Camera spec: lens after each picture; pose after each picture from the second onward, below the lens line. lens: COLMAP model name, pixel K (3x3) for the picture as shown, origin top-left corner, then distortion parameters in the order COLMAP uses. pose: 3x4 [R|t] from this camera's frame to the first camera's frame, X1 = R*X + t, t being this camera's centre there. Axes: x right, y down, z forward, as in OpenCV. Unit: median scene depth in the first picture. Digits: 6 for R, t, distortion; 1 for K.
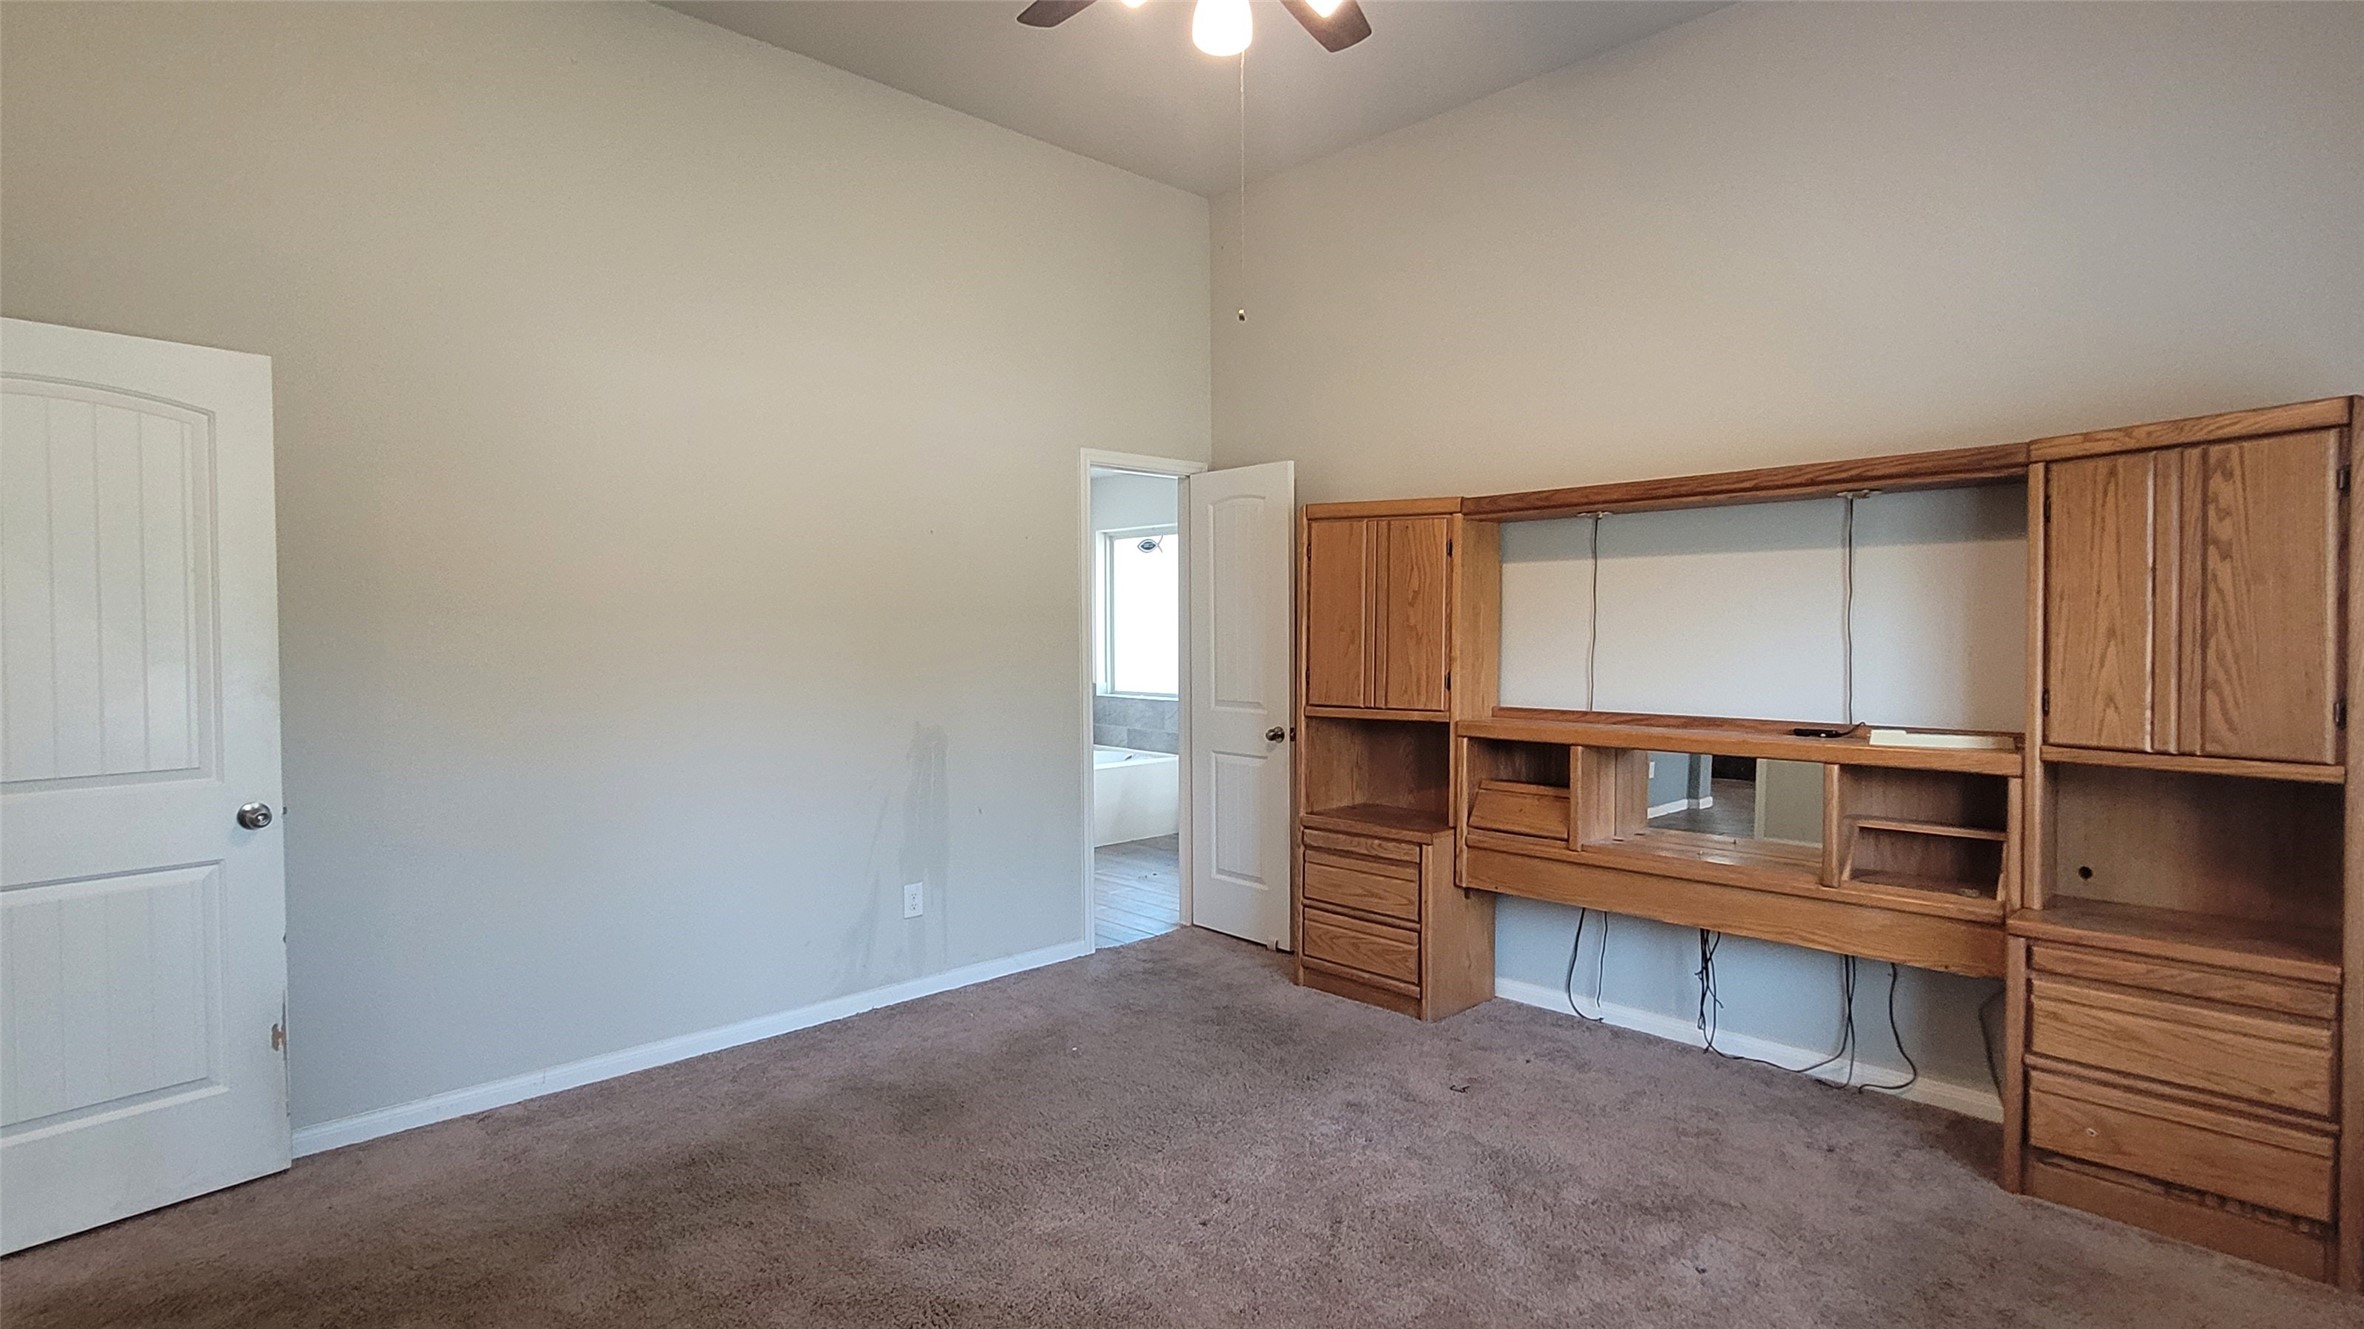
lens RADIAL K [[1161.2, 0, 1195.3], [0, 1161.2, 663.8], [0, 0, 1]] dist [-0.005768, -0.000823]
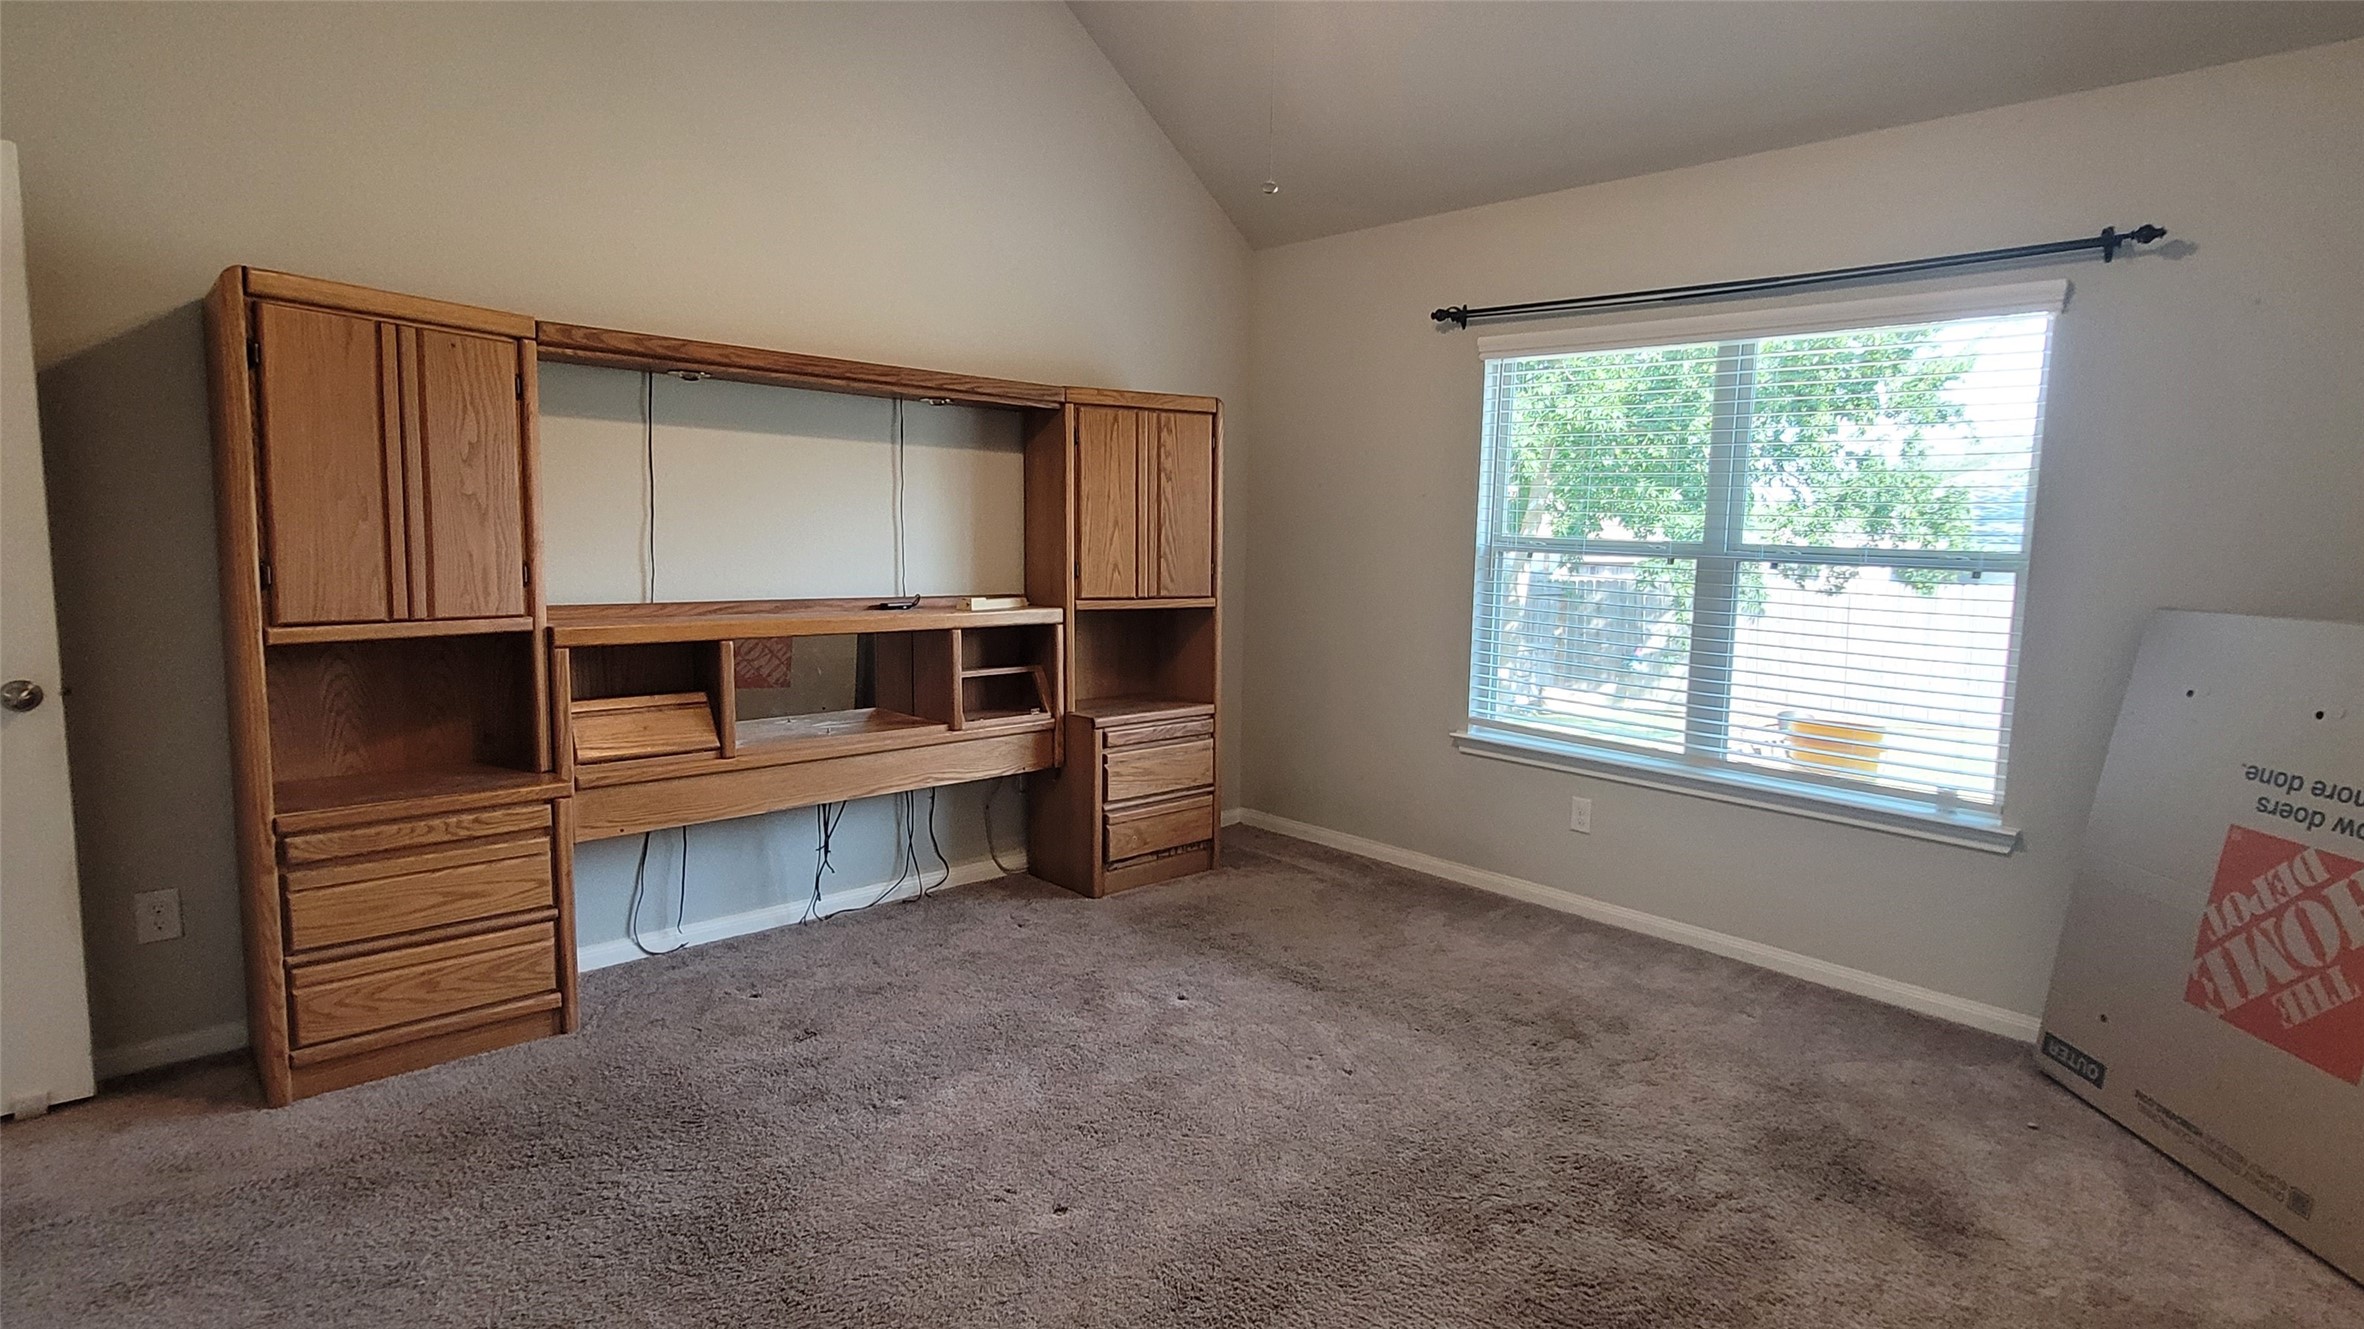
lens RADIAL K [[1171.9, 0, 1266.0], [0, 1171.9, 652.5], [0, 0, 1]] dist [0.001899, -0.001023]
pose [[-0.028705, -0.104650, 0.994095, -0.597146], [0.000764, 0.994502, 0.104714, -0.014499], [-0.999588, 0.003765, -0.028467, 0.633142]]
